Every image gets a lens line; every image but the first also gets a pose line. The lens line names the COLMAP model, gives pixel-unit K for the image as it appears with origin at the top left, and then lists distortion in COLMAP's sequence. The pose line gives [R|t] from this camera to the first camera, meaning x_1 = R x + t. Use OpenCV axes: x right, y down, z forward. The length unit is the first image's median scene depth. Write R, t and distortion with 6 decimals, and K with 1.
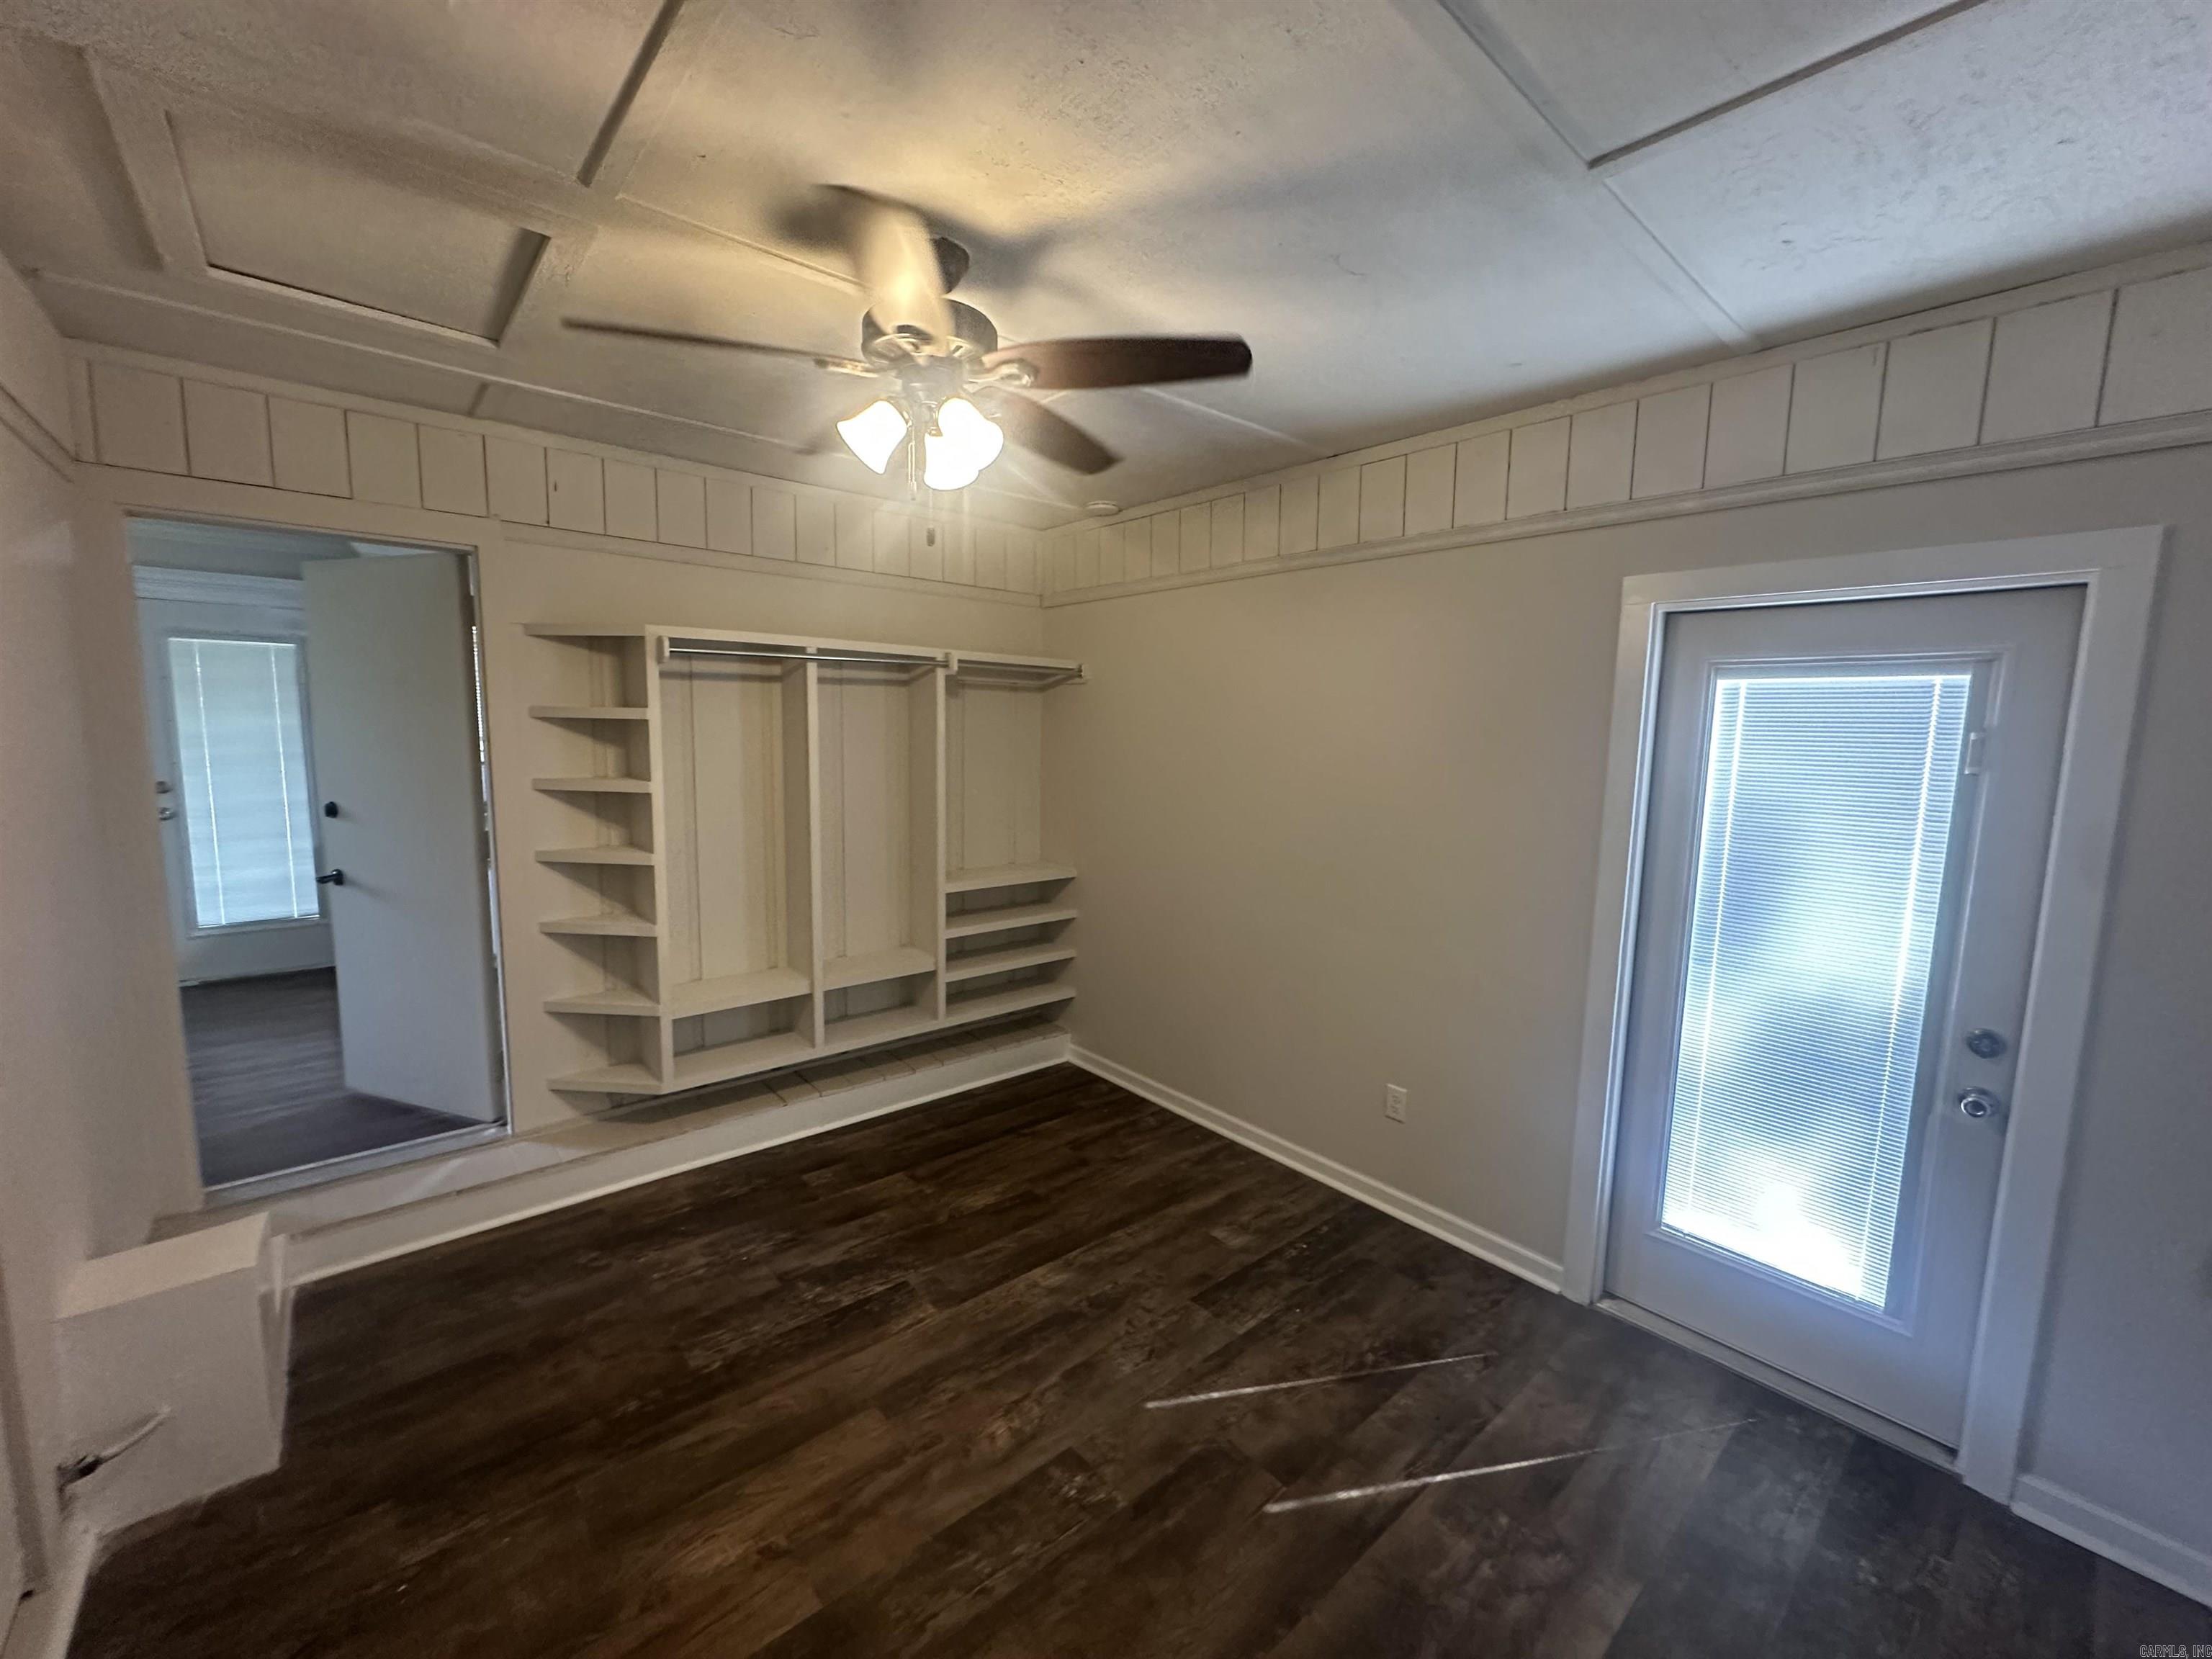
lens RADIAL K [[883.9, 0, 1102.6], [0, 883.9, 827.8], [0, 0, 1]] dist [-0.002573, 0.000734]
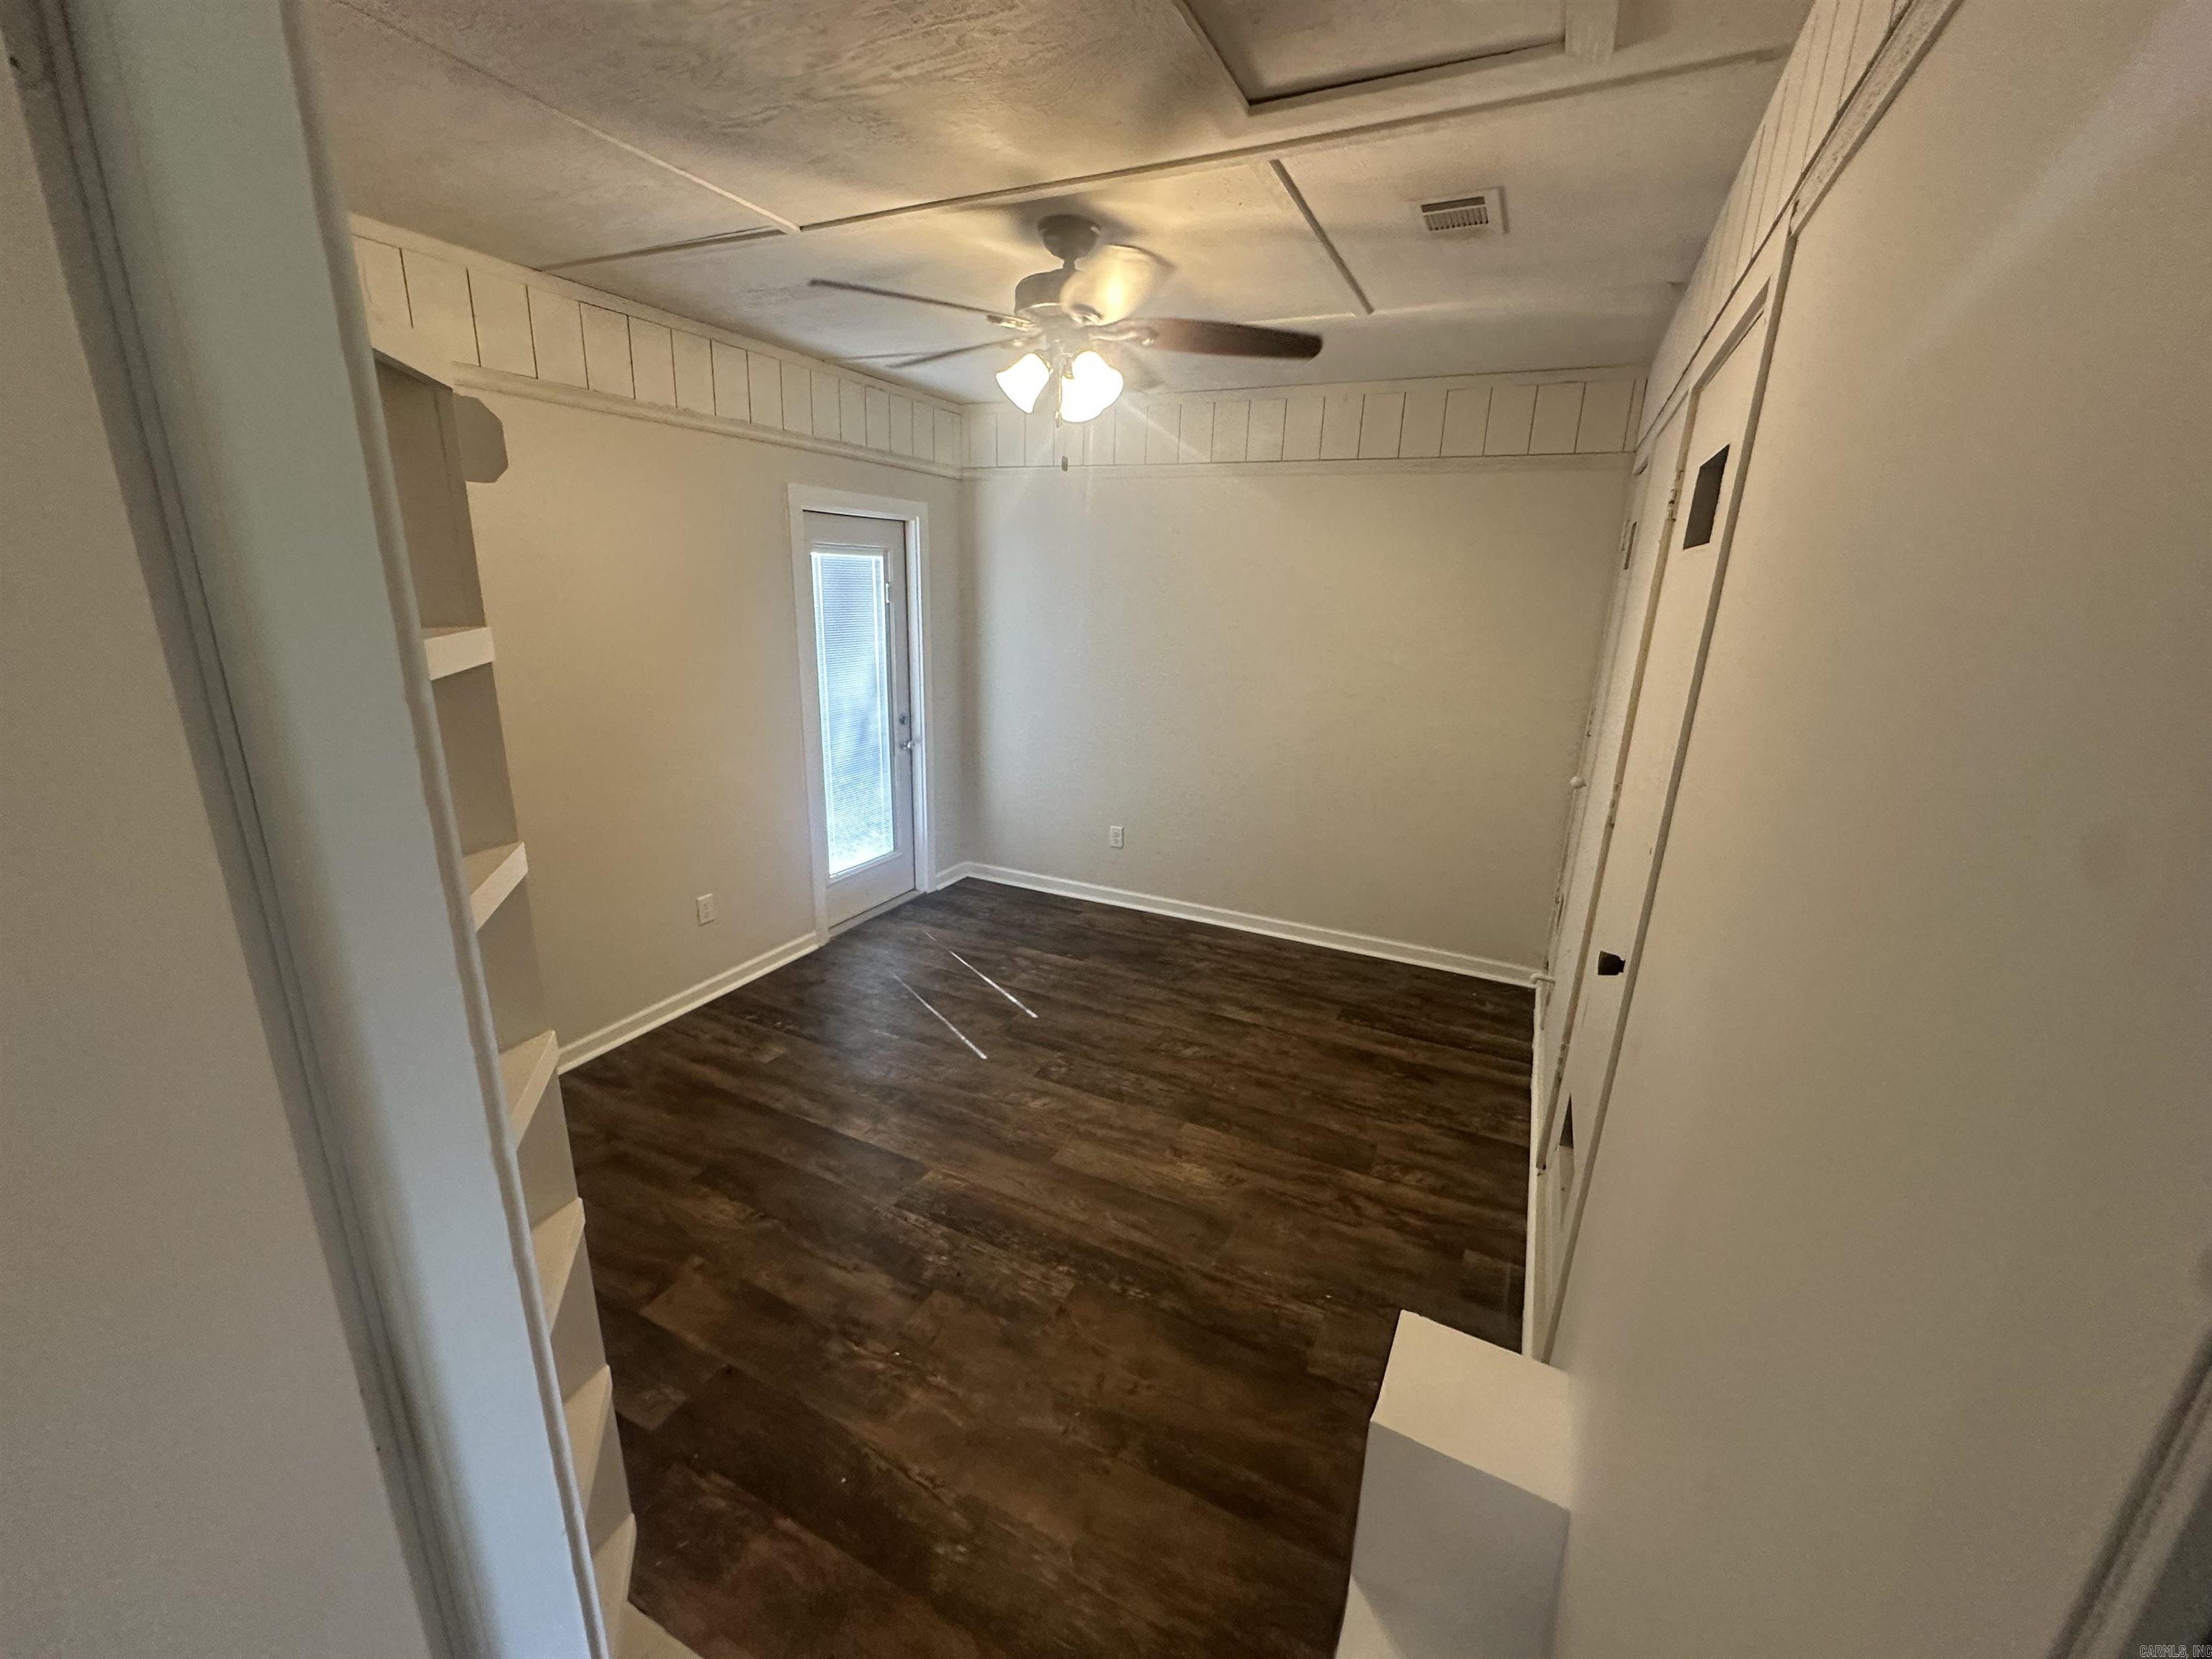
lens RADIAL K [[883.9, 0, 1105.1], [0, 883.9, 830.6], [0, 0, 1]] dist [-0.002573, 0.000734]
pose [[-0.389681, -0.287241, 0.875009, -1.298155], [0.069505, 0.938234, 0.338949, -0.227002], [-0.918323, 0.192900, -0.345648, 1.302707]]
